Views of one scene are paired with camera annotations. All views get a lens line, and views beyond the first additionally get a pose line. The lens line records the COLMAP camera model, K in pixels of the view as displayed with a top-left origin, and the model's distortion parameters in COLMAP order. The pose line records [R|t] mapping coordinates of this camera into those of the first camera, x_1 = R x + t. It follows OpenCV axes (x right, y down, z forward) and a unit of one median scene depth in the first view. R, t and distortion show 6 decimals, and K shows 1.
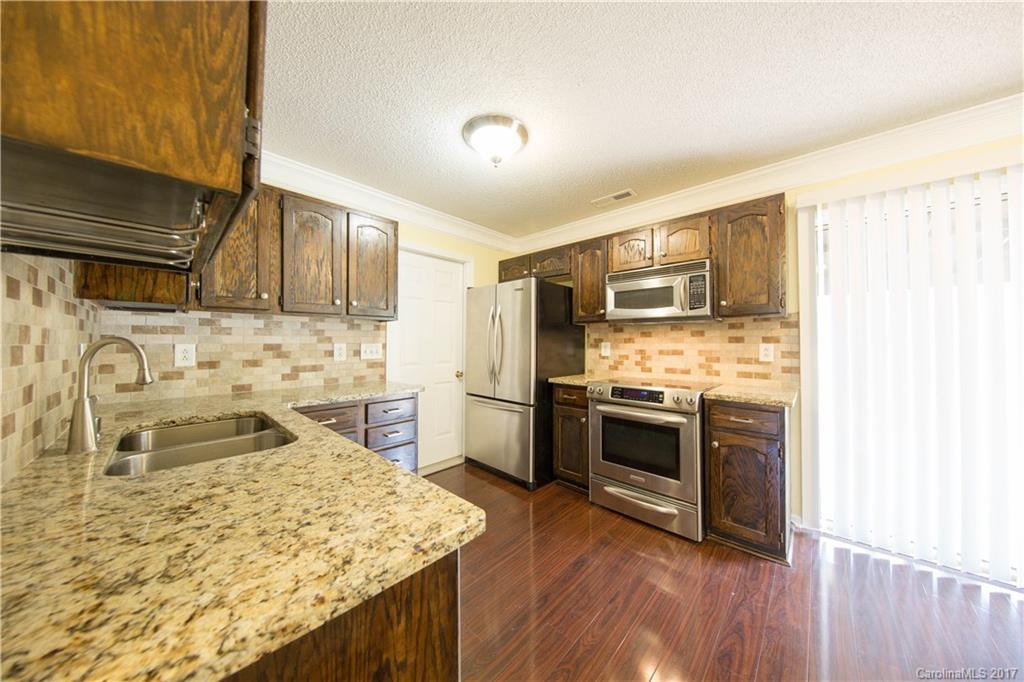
lens RADIAL K [[319.7, 0, 501.6], [0, 319.7, 337.0], [0, 0, 1]] dist [0.000221, -0.000003]
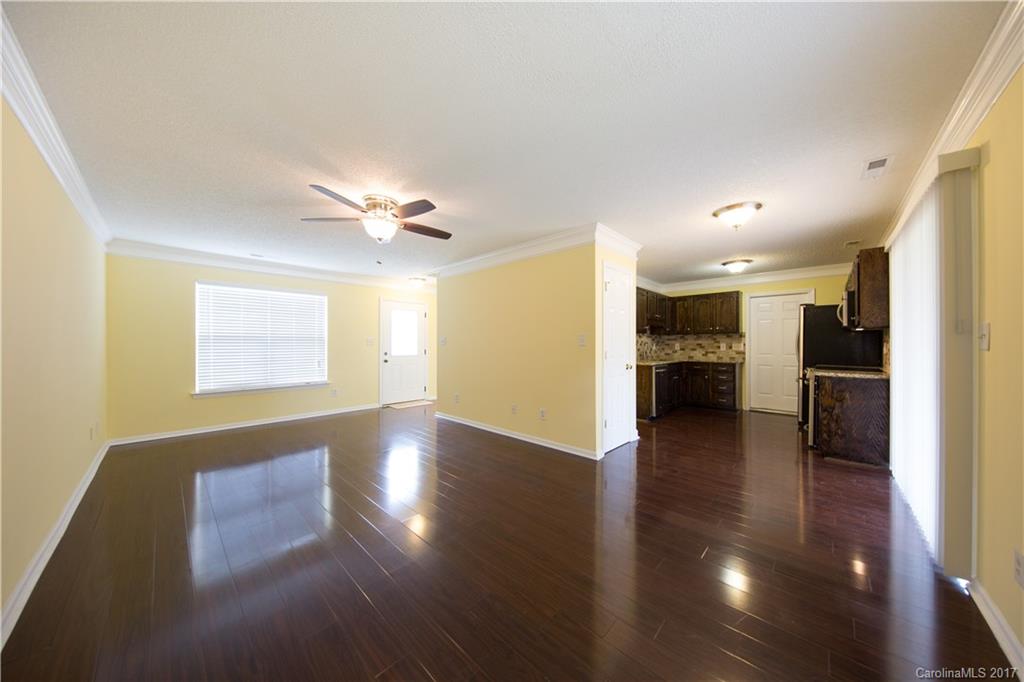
lens RADIAL K [[319.7, 0, 519.4], [0, 319.7, 341.9], [0, 0, 1]] dist [0.000221, -0.000003]
pose [[0.002004, -0.005307, -0.999984, 2.032252], [0.015933, 0.999859, -0.005275, -0.004073], [0.999871, -0.015922, 0.002088, -0.615225]]
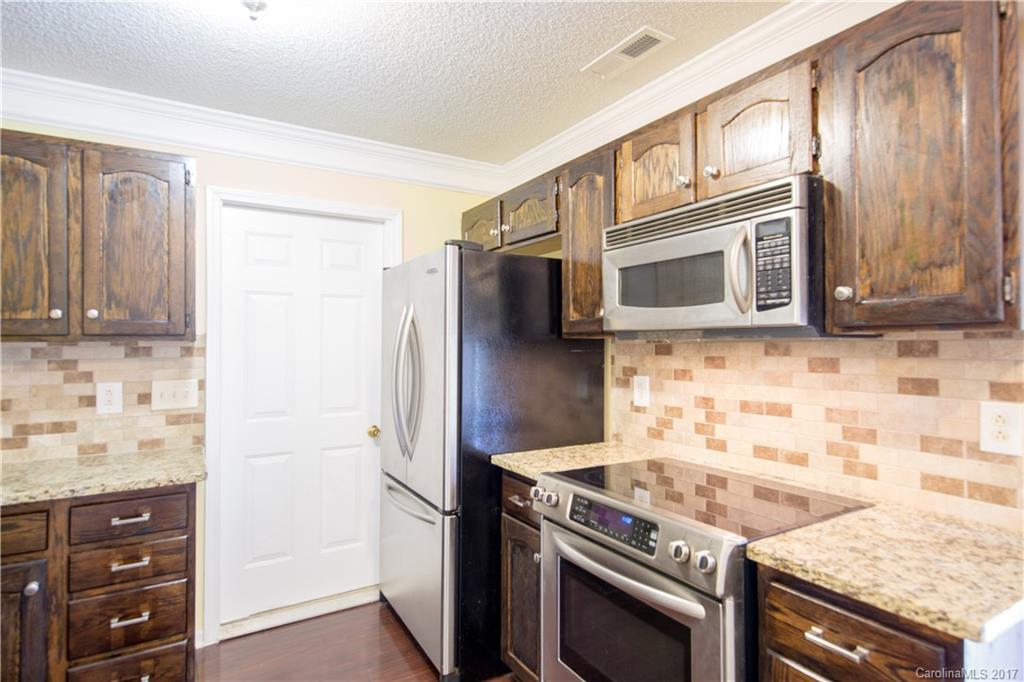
lens RADIAL K [[534.2, 0, 502.2], [0, 534.2, 336.7], [0, 0, 1]] dist [0.014284, -0.003166]
pose [[0.965437, -0.012406, -0.260340, 0.416867], [0.012809, 0.999918, -0.000146, -0.052516], [0.260321, -0.003194, 0.965517, 0.266726]]
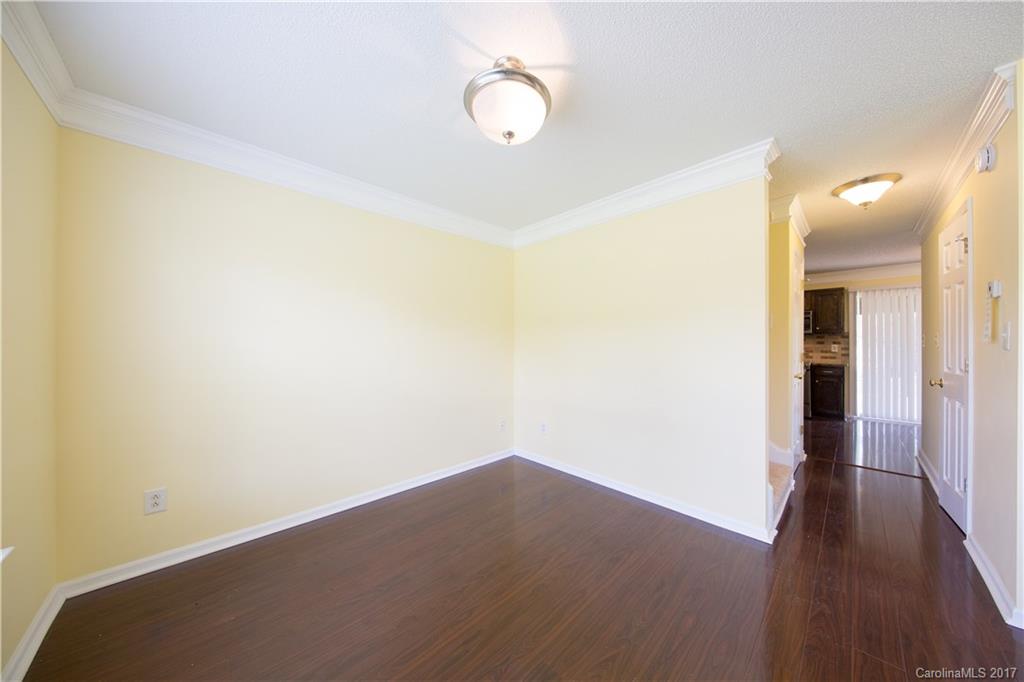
lens RADIAL K [[319.7, 0, 516.2], [0, 319.7, 343.4], [0, 0, 1]] dist [0.000221, -0.000003]
pose [[0.998903, -0.004628, -0.046603, -1.326179], [0.005394, 0.999852, 0.016326, -0.035732], [0.046520, -0.016559, 0.998780, -1.382994]]
